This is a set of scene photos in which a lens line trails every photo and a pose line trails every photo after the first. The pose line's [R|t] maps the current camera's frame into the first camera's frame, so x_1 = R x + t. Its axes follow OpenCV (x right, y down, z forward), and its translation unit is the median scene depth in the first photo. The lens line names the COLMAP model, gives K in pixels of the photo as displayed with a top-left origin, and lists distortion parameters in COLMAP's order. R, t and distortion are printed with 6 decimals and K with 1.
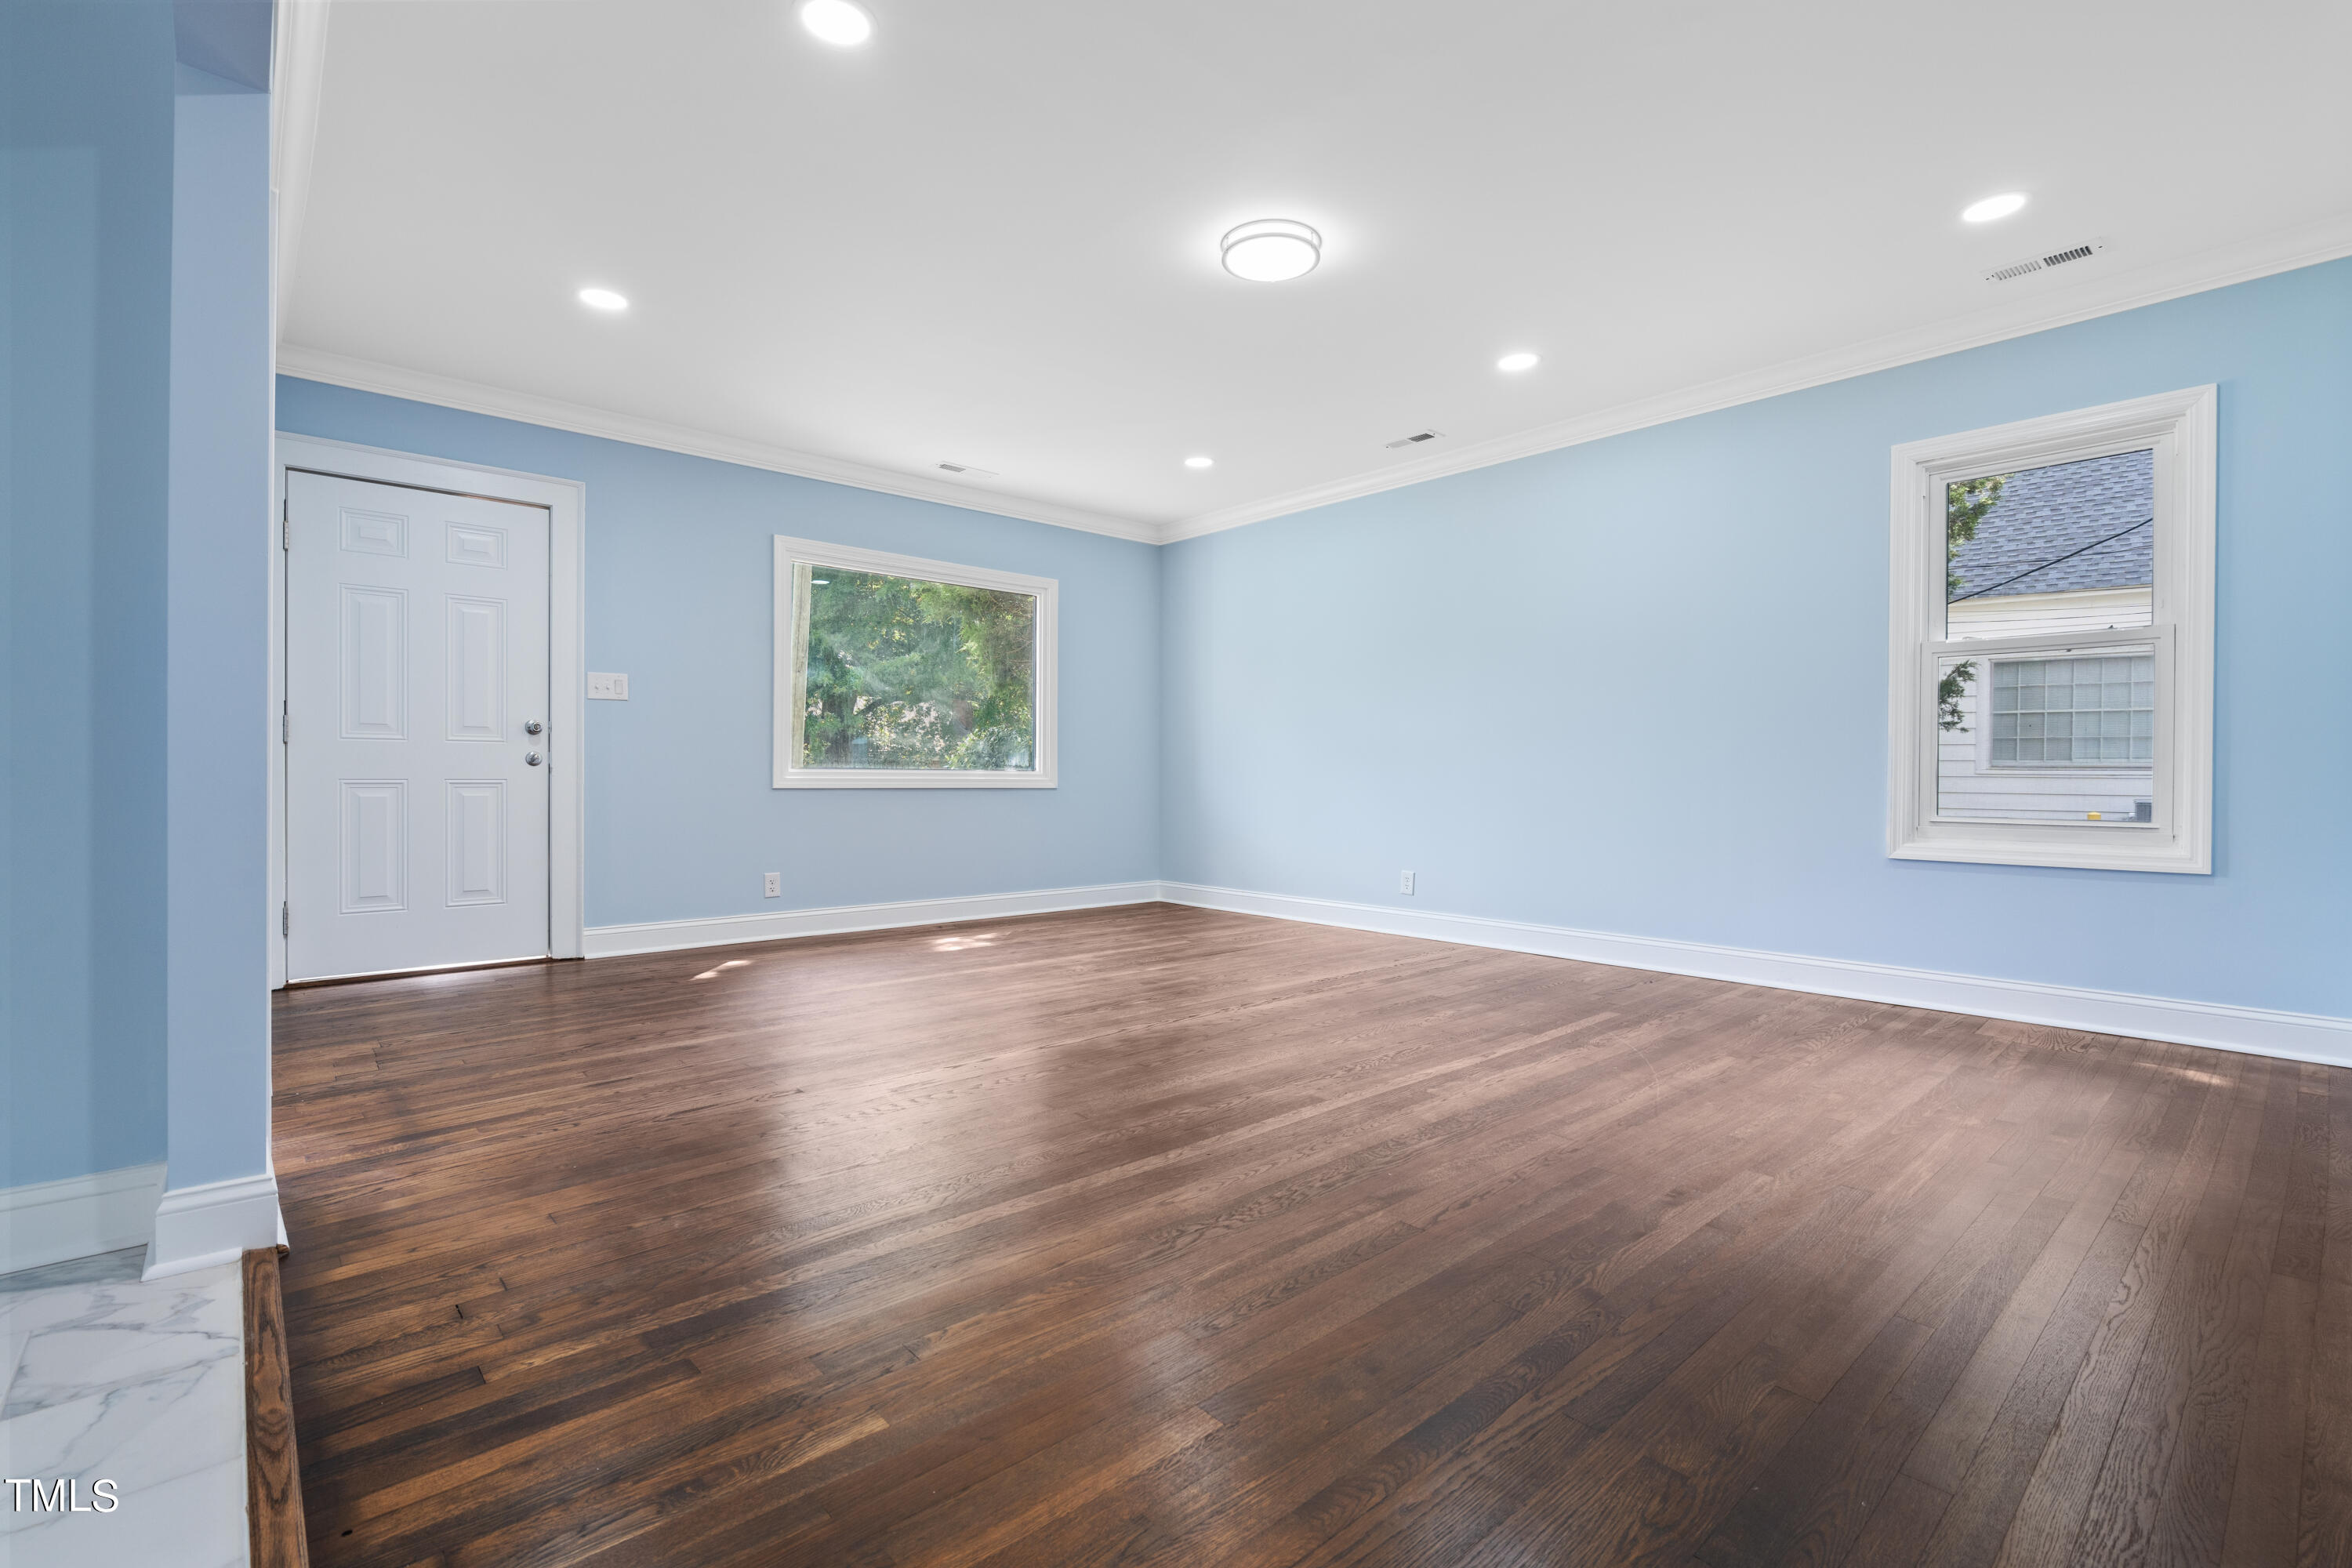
lens RADIAL K [[1094.0, 0, 1167.3], [0, 1094.0, 802.7], [0, 0, 1]] dist [-0.000927, 0.001448]
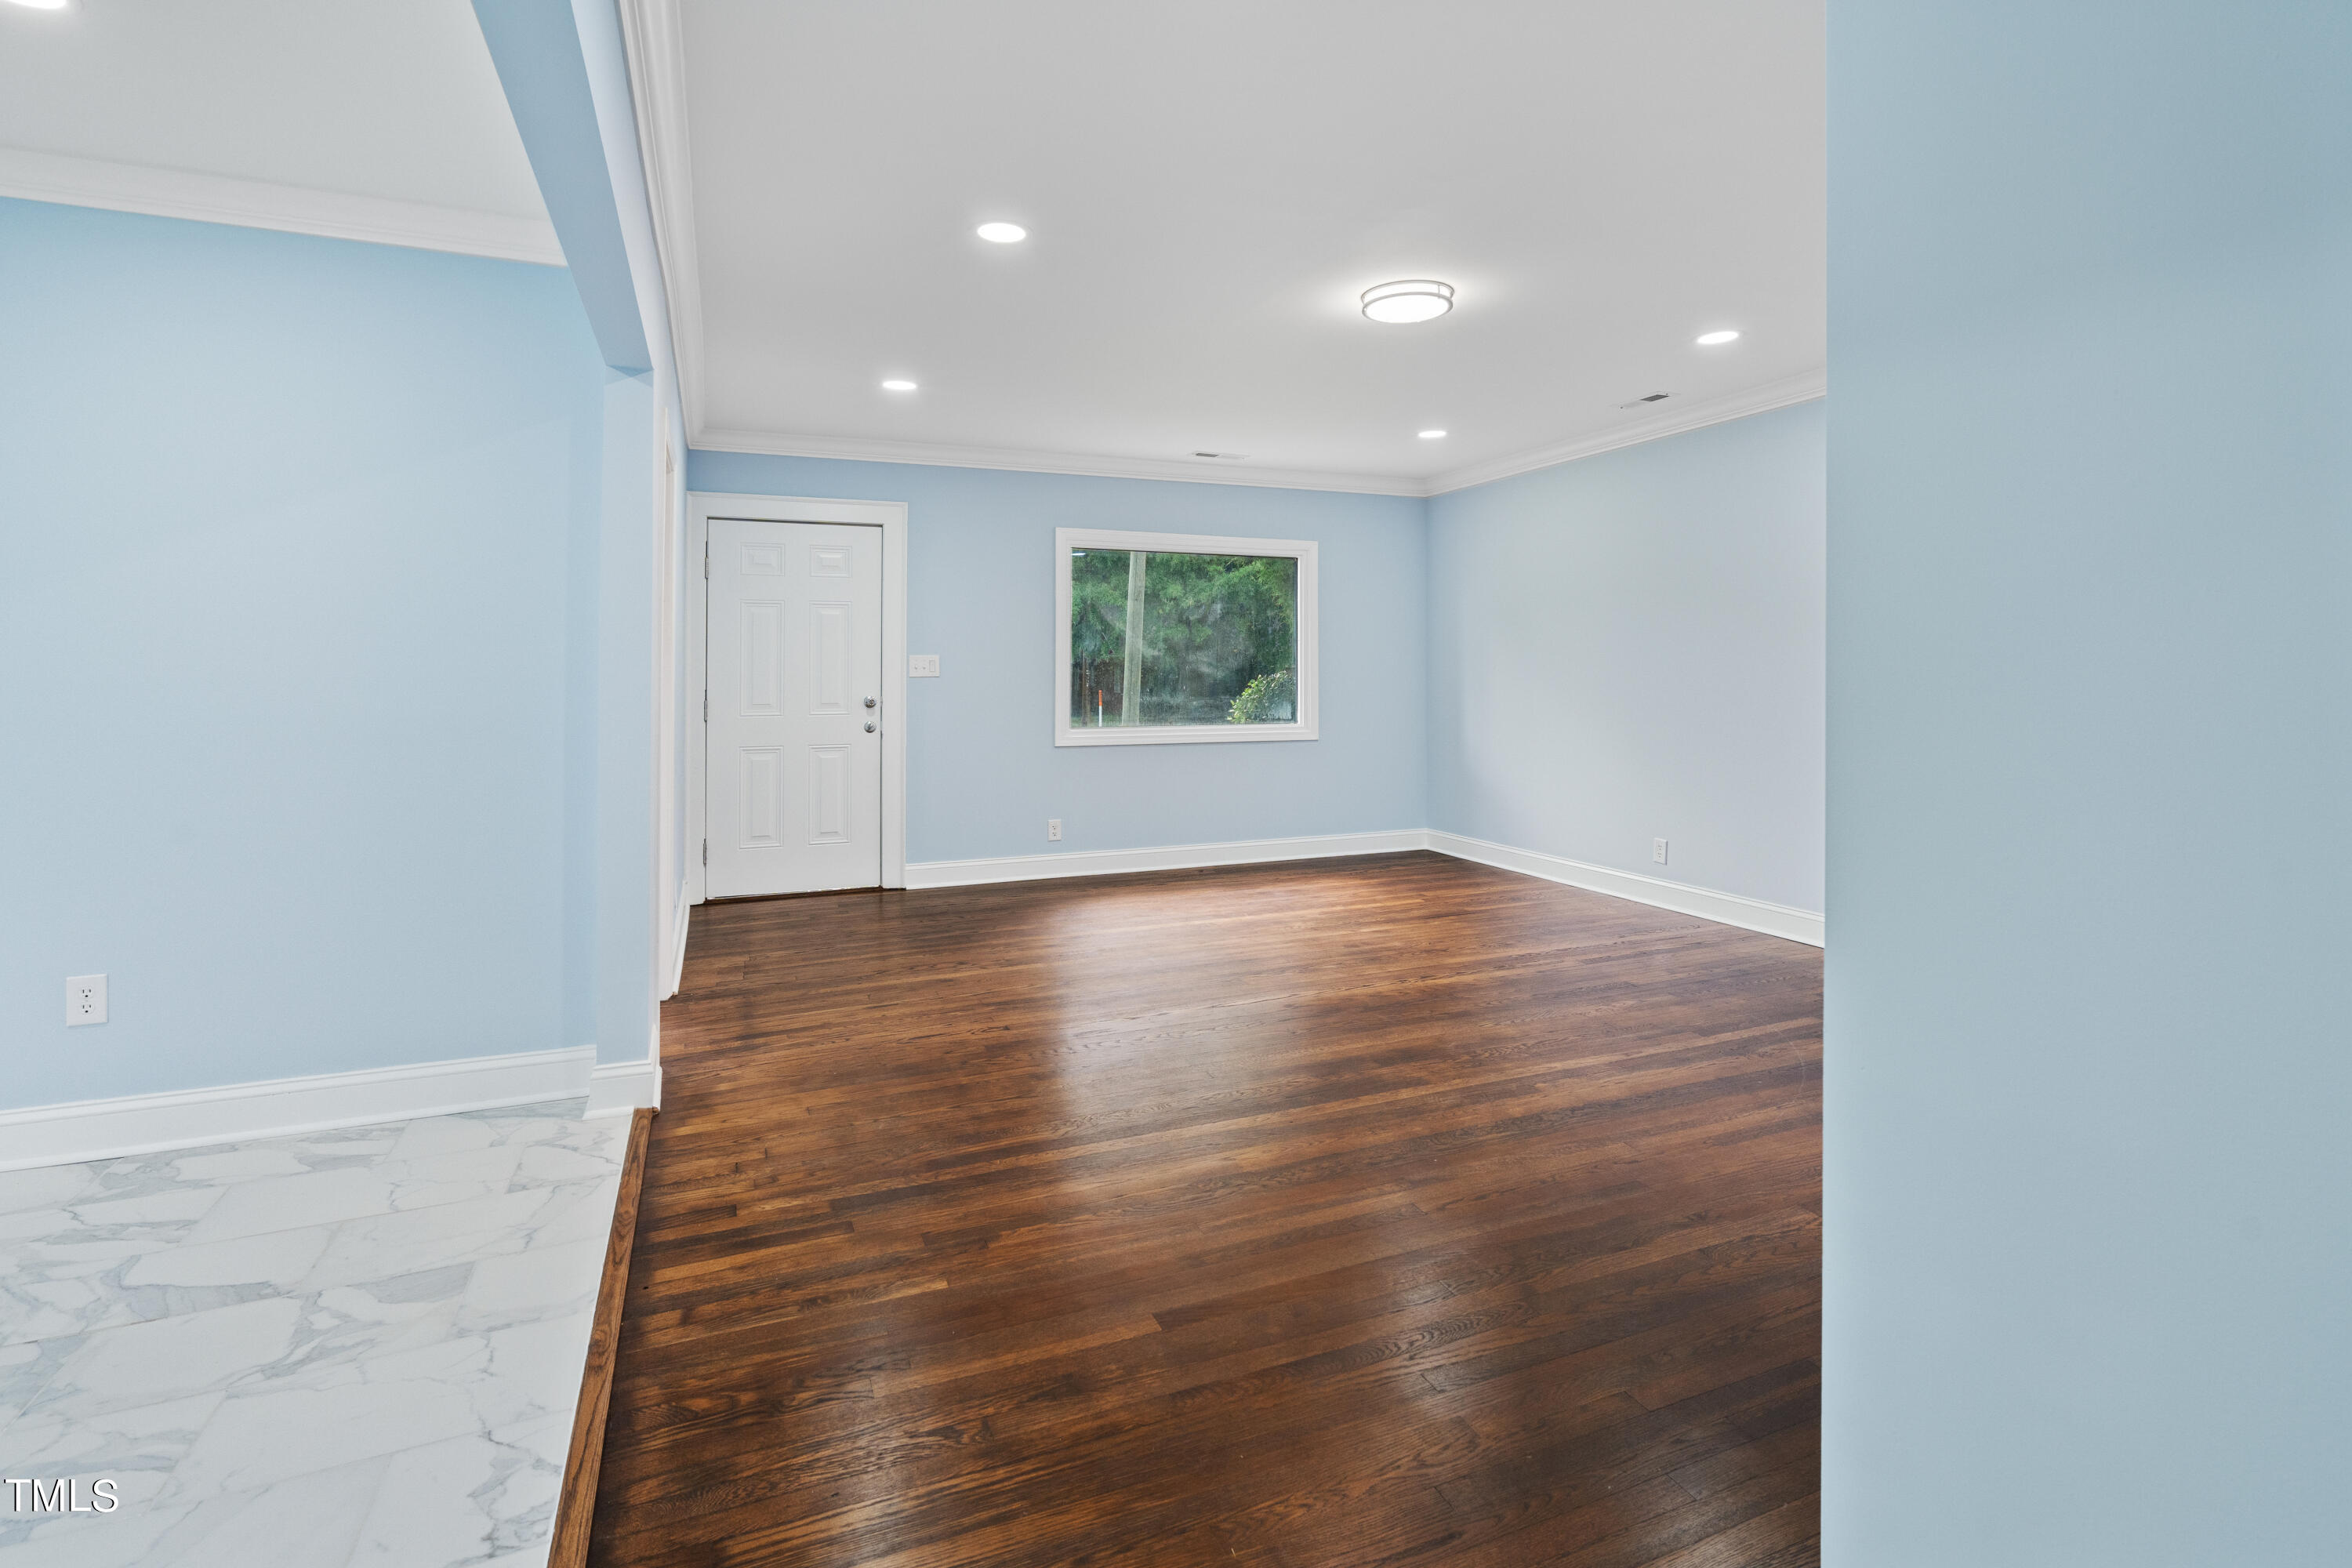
lens RADIAL K [[1094.0, 0, 1101.7], [0, 1094.0, 699.6], [0, 0, 1]] dist [-0.000927, 0.001448]
pose [[0.935440, -0.009310, -0.353362, 0.187619], [0.002817, 0.999818, -0.018886, -0.079591], [0.353473, 0.016671, 0.935296, -0.131764]]
